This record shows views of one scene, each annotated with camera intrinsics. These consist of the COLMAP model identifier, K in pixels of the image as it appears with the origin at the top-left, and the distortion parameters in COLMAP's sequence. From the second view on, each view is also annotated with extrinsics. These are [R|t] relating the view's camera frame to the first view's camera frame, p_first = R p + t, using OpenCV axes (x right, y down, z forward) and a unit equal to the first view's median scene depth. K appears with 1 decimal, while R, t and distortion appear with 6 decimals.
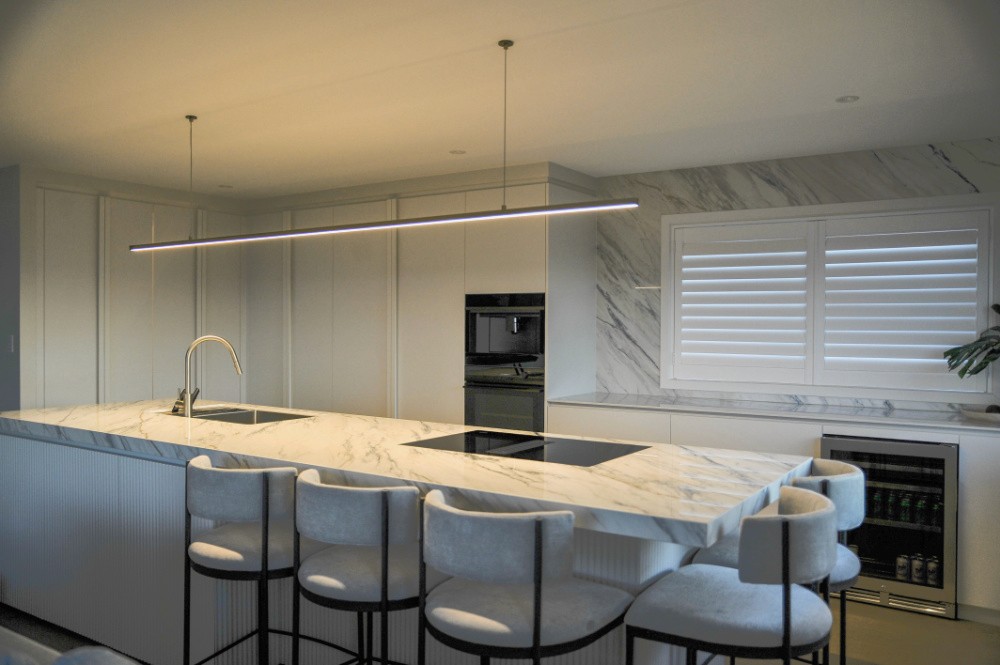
lens RADIAL K [[789.5, 0, 500.0], [0, 789.5, 332.5], [0, 0, 1]] dist [-0.012007, -0.001744]
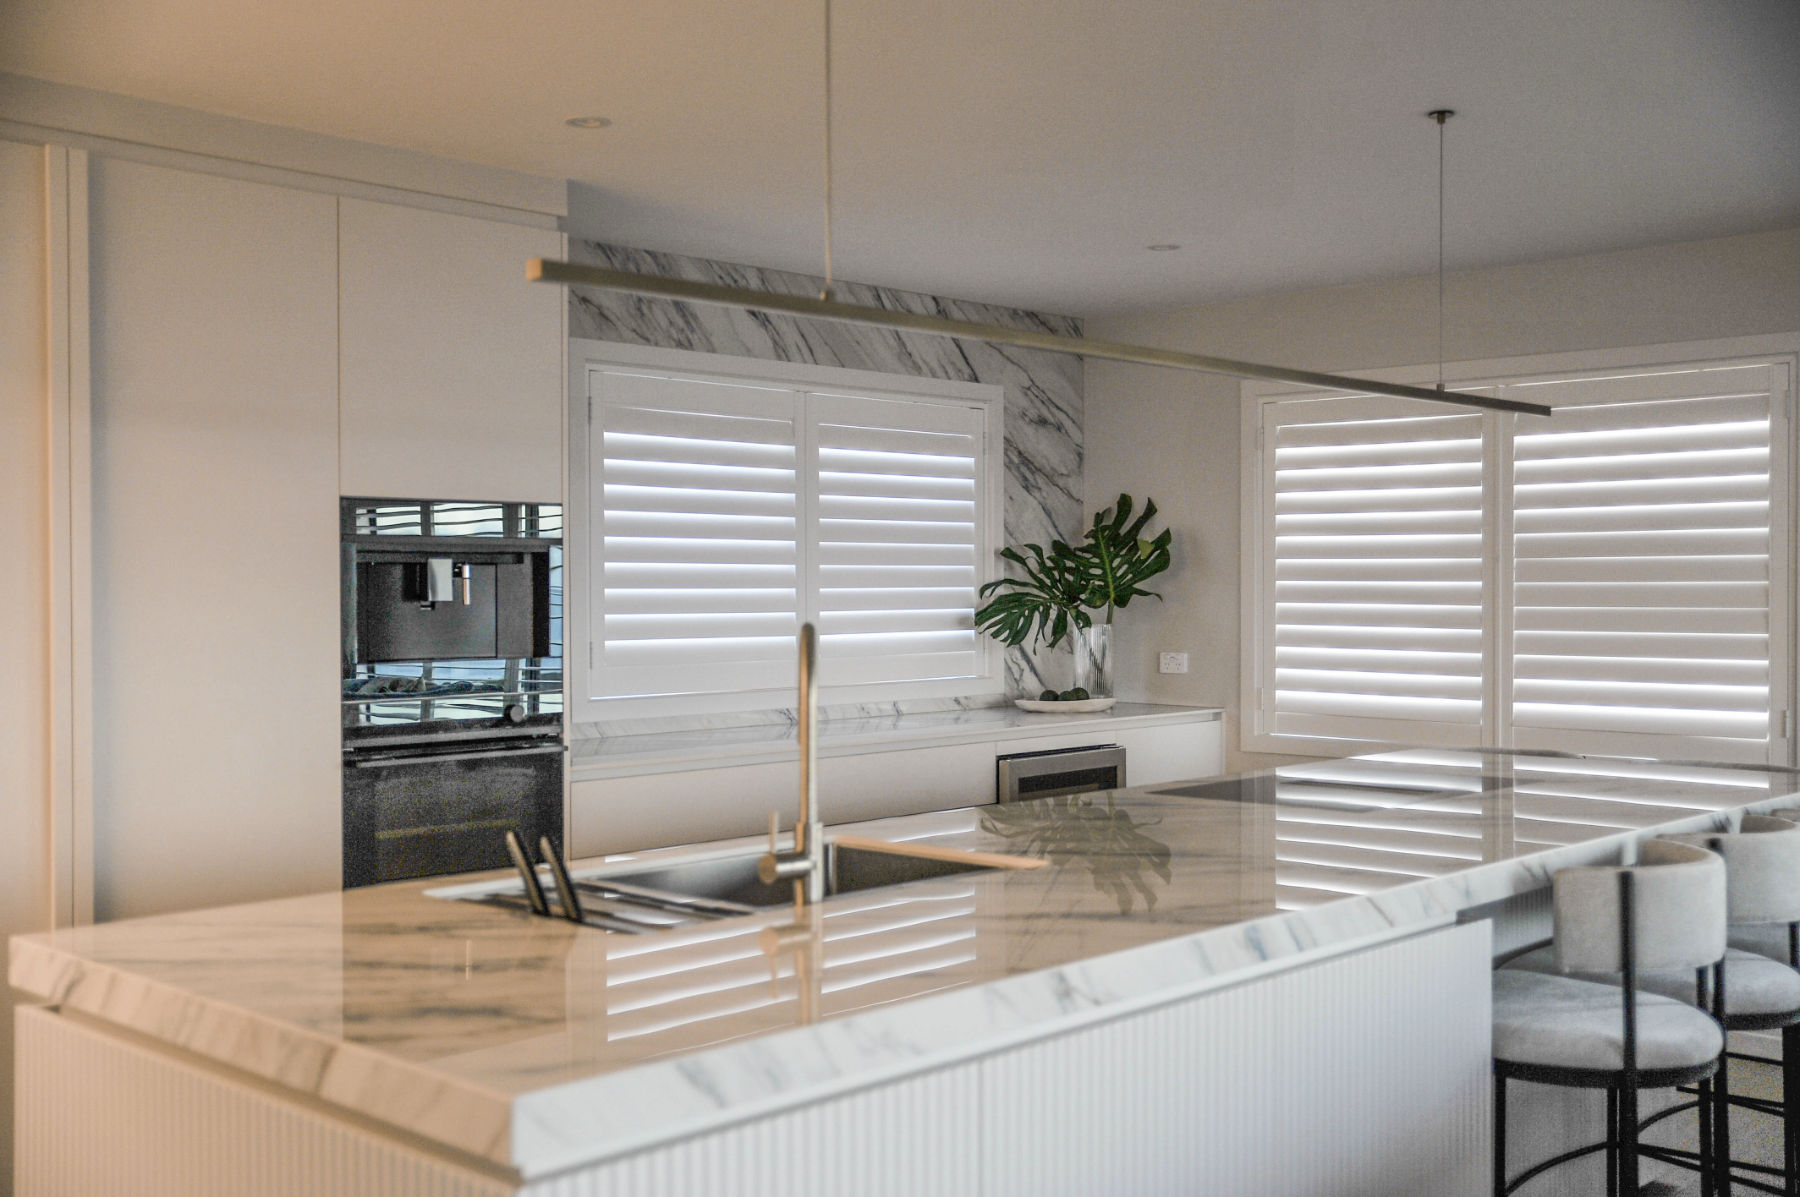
lens RADIAL K [[1893.8, 0, 900.0], [0, 1893.8, 598.5], [0, 0, 1]] dist [0.013301, 0.018927]
pose [[0.194495, -0.017633, 0.980745, -0.878084], [0.011164, 0.999813, 0.015762, -0.016101], [-0.980840, 0.007883, 0.194656, 0.655739]]
